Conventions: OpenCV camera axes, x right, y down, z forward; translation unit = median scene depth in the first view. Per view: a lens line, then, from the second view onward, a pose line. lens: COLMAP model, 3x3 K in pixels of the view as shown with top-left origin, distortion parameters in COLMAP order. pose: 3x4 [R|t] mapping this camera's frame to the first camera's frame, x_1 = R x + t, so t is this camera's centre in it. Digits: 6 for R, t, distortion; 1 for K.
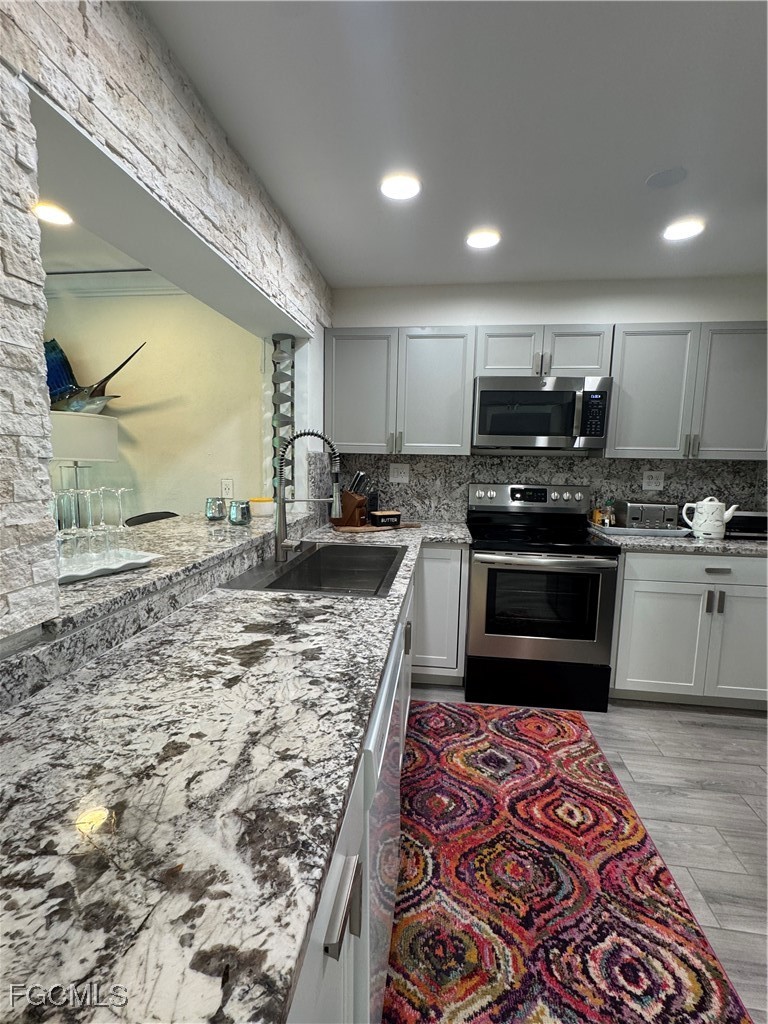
lens RADIAL K [[449.6, 0, 384.5], [0, 449.6, 510.5], [0, 0, 1]] dist [-0.002323, -0.000472]
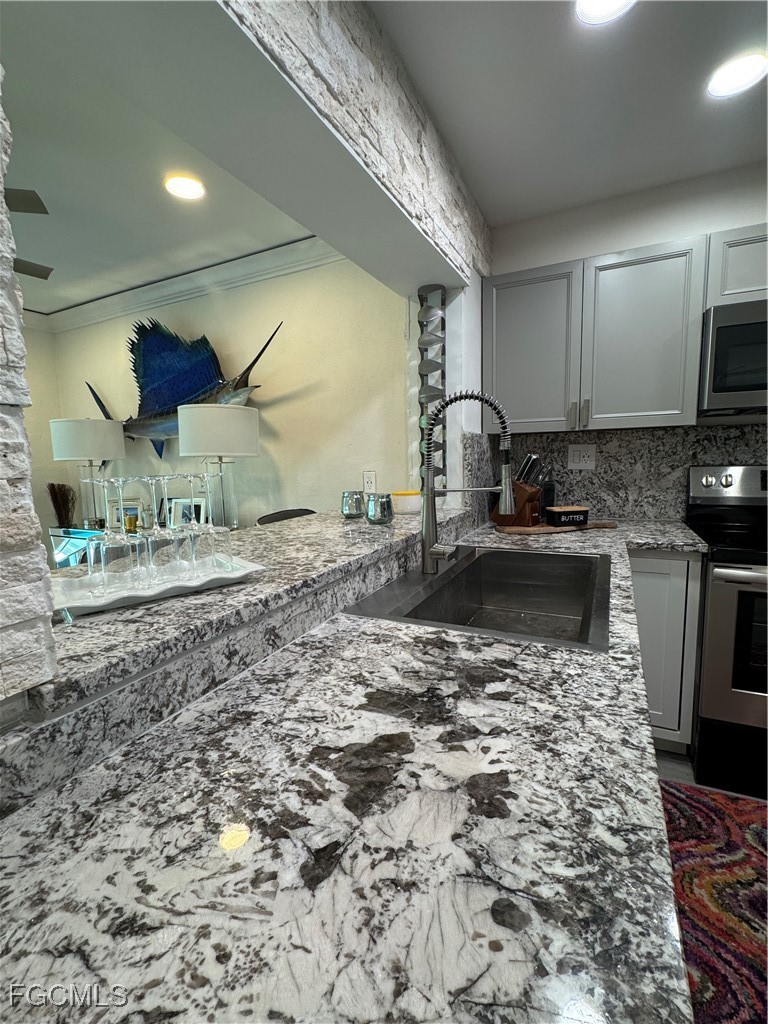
lens RADIAL K [[449.6, 0, 385.2], [0, 449.6, 510.2], [0, 0, 1]] dist [-0.002323, -0.000472]
pose [[0.945920, -0.006653, -0.324332, -0.062011], [0.007153, 0.999974, 0.000348, 0.009032], [0.324322, -0.002649, 0.945943, 0.290496]]
